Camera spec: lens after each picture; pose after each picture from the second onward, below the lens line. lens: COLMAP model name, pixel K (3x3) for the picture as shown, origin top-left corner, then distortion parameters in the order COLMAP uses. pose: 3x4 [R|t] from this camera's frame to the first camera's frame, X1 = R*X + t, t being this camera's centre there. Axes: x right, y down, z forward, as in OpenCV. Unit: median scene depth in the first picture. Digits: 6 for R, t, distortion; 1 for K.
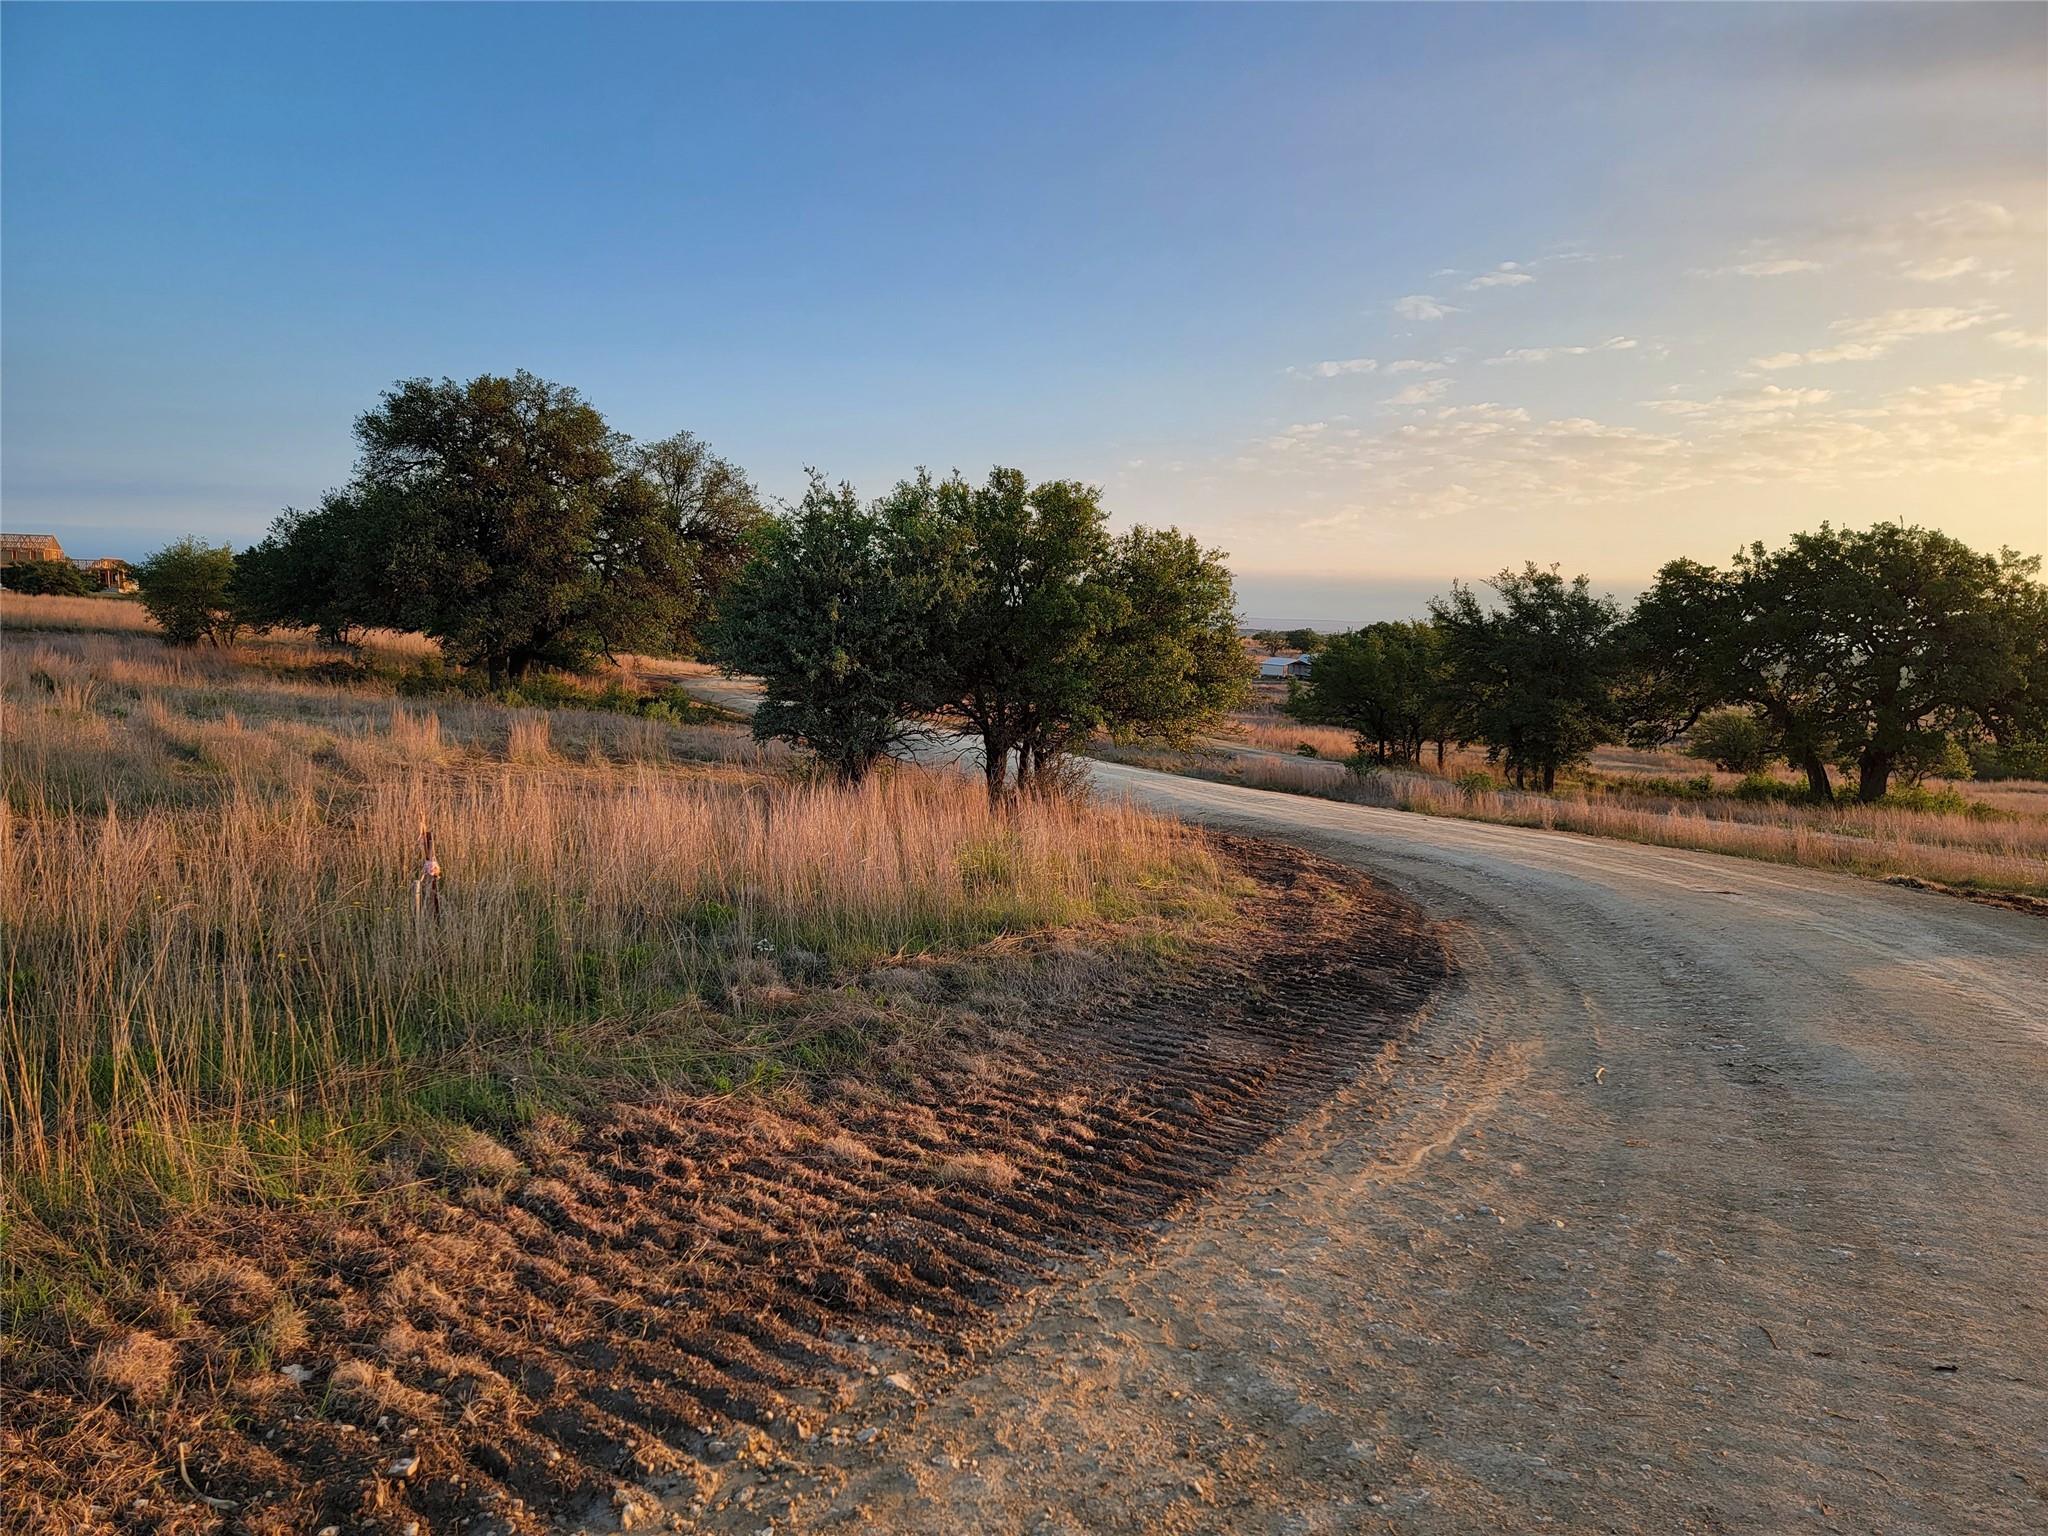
lens RADIAL K [[1556.6, 0, 1026.3], [0, 1556.6, 762.3], [0, 0, 1]] dist [0.081118, -0.028664]
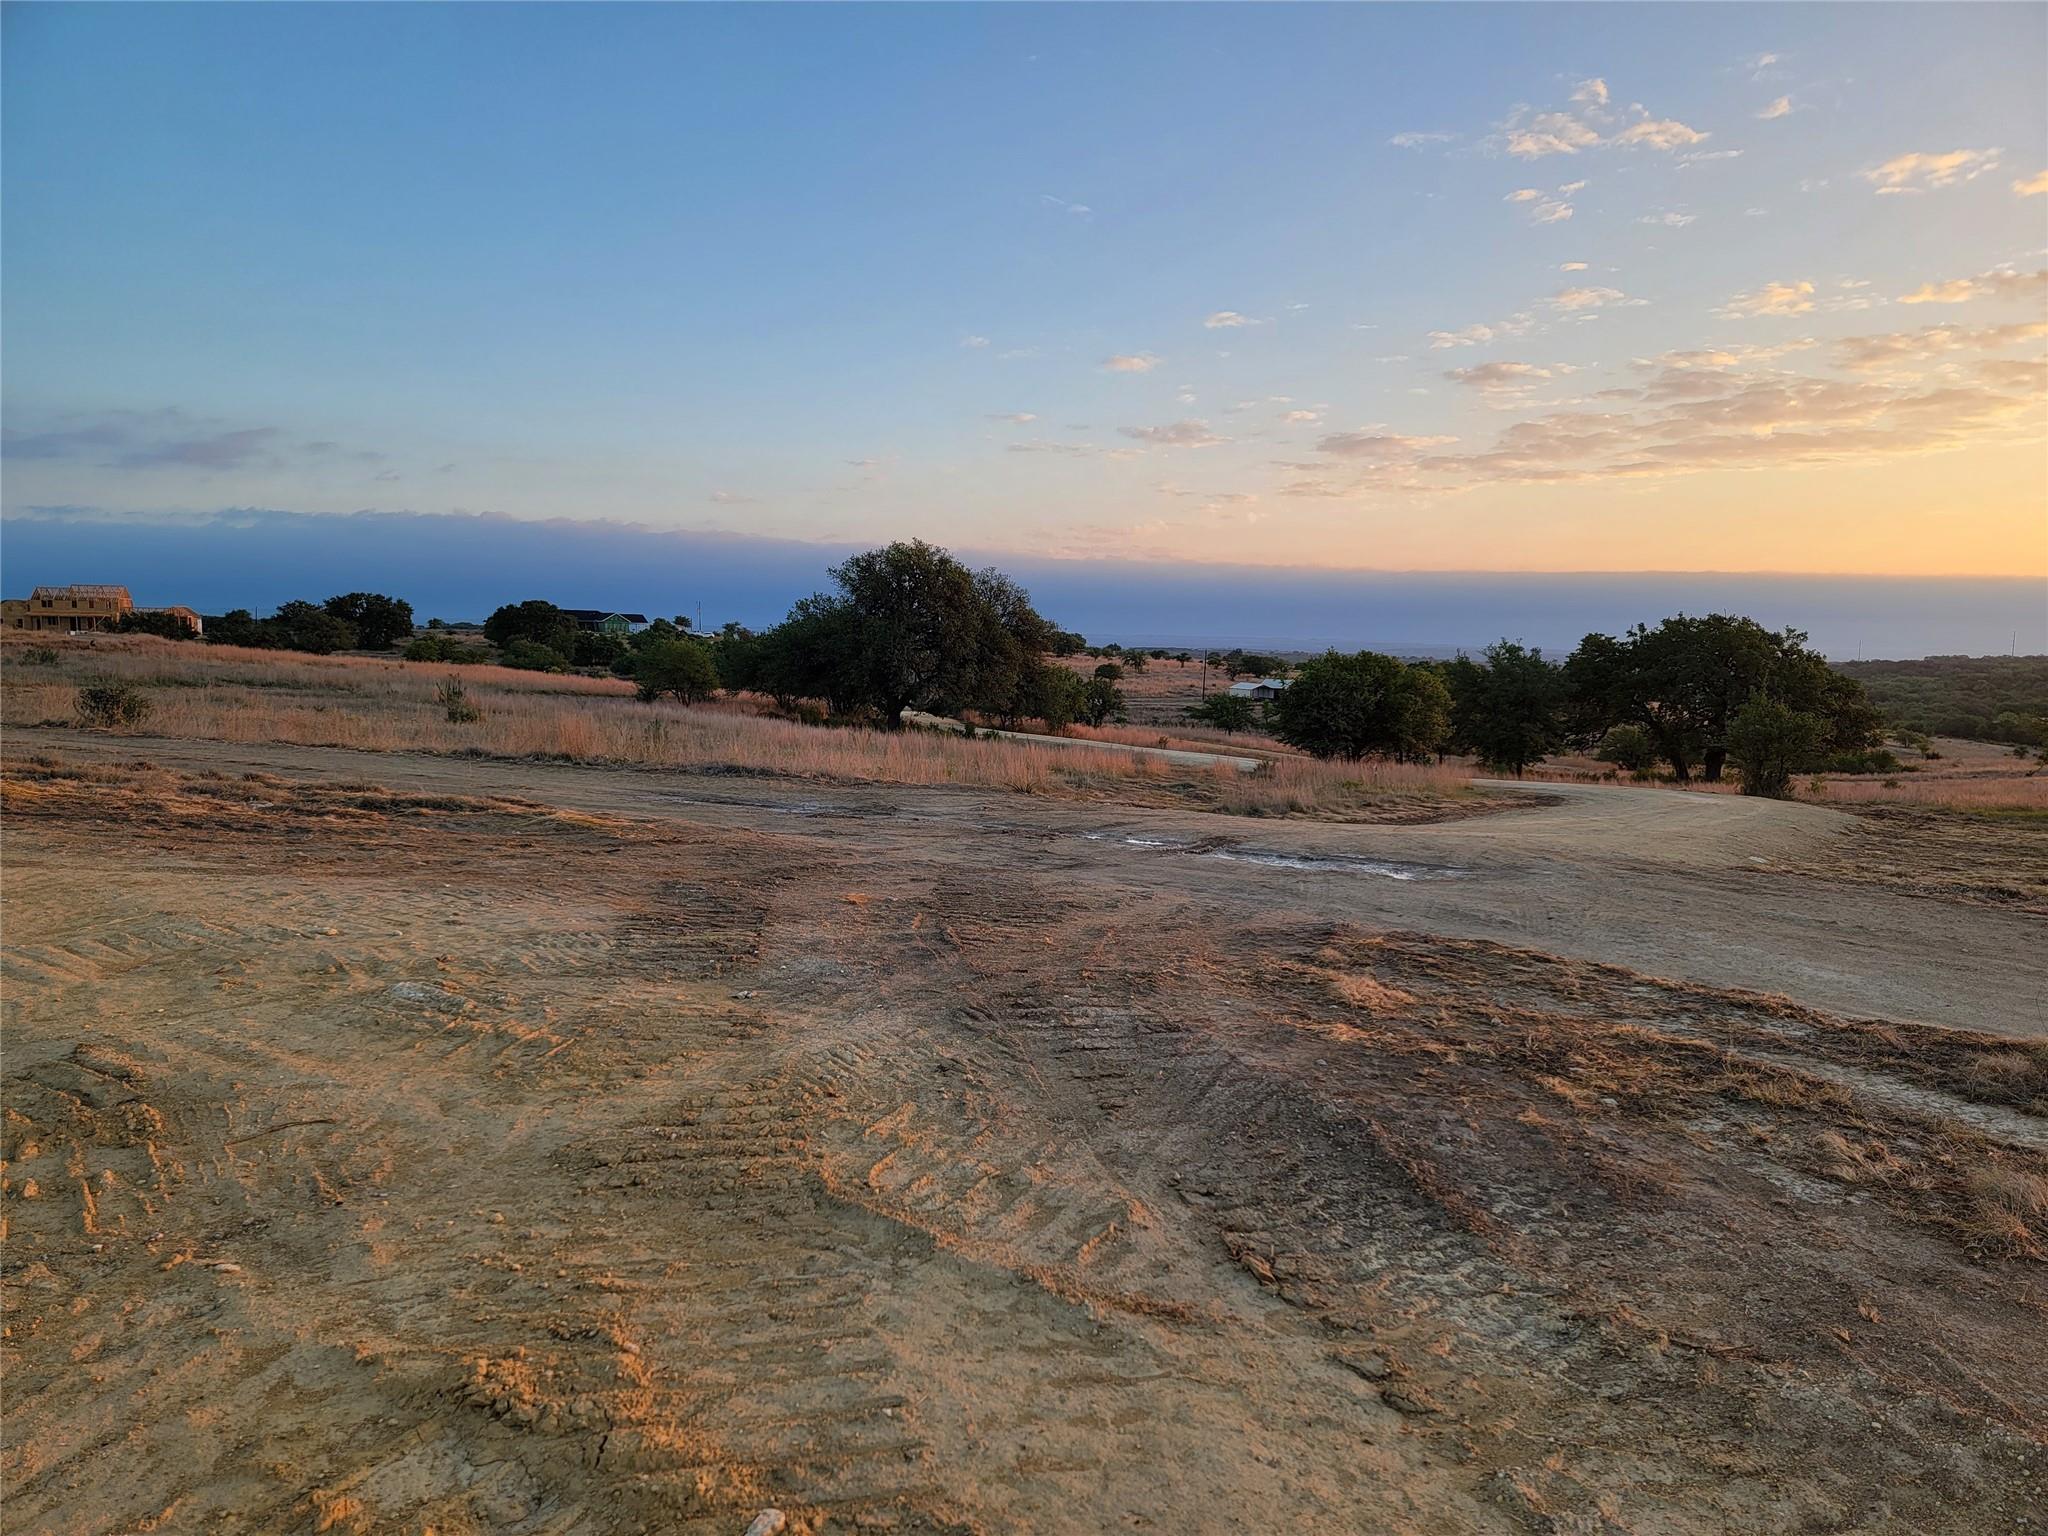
lens RADIAL K [[1556.6, 0, 1024.3], [0, 1556.6, 768.4], [0, 0, 1]] dist [0.081118, -0.028664]
pose [[0.998562, -0.014864, 0.051512, -0.258451], [0.015151, 0.999872, -0.005195, 0.007927], [-0.051428, 0.005968, 0.998659, -0.588074]]
